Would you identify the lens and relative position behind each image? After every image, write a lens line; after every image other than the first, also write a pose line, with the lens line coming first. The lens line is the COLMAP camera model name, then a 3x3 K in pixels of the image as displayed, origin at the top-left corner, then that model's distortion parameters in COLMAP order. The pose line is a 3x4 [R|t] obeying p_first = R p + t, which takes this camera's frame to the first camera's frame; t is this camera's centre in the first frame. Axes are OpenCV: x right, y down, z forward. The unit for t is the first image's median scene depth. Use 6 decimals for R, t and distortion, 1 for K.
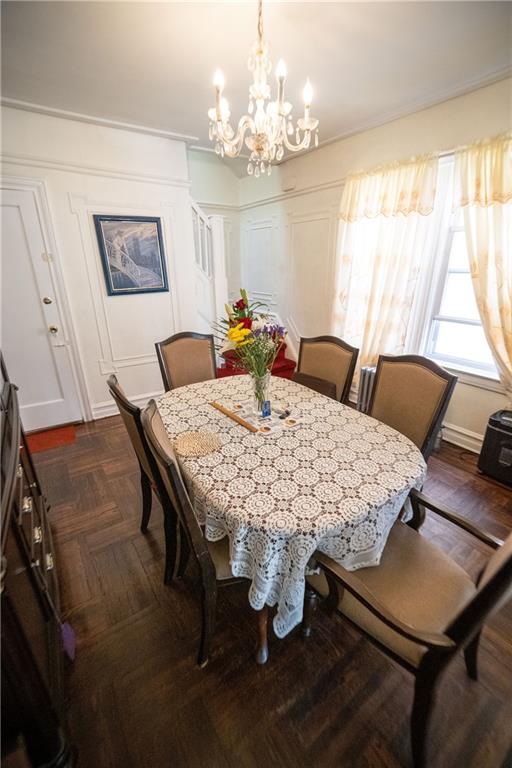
lens RADIAL K [[319.0, 0, 257.9], [0, 319.0, 387.9], [0, 0, 1]] dist [-0.016938, 0.003168]
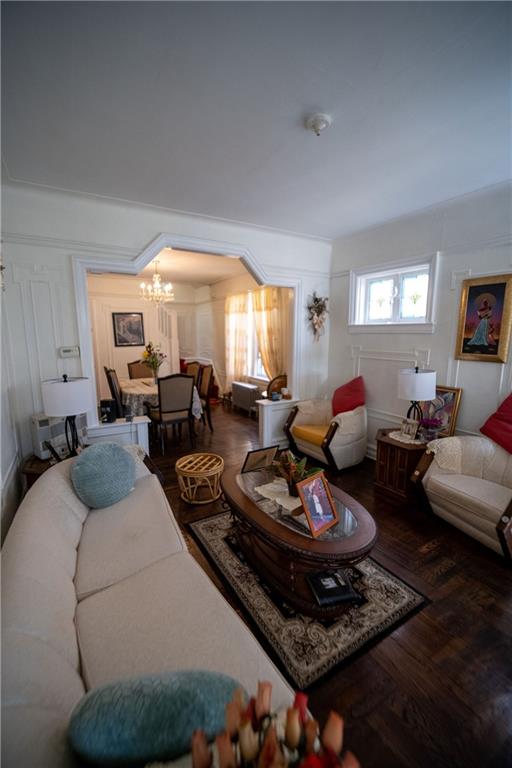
lens RADIAL K [[319.0, 0, 256.8], [0, 319.0, 385.3], [0, 0, 1]] dist [-0.016938, 0.003168]
pose [[0.997417, 0.017596, -0.069633, 0.889838], [-0.031385, 0.978842, -0.202195, 0.515957], [0.064602, 0.203858, 0.976867, -1.376985]]
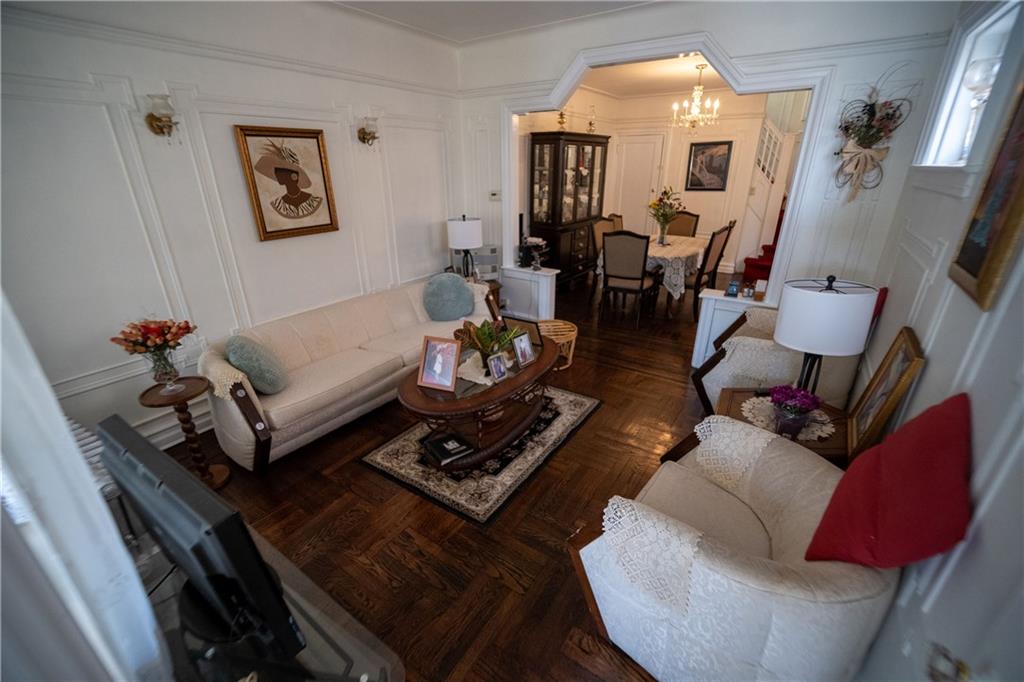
lens RADIAL K [[425.3, 0, 512.4], [0, 425.3, 343.6], [0, 0, 1]] dist [-0.016938, 0.003168]
pose [[0.363915, 0.364163, -0.857293, 1.940669], [-0.329931, 0.911125, 0.246976, 0.268707], [0.871040, 0.192970, 0.451720, -0.891487]]
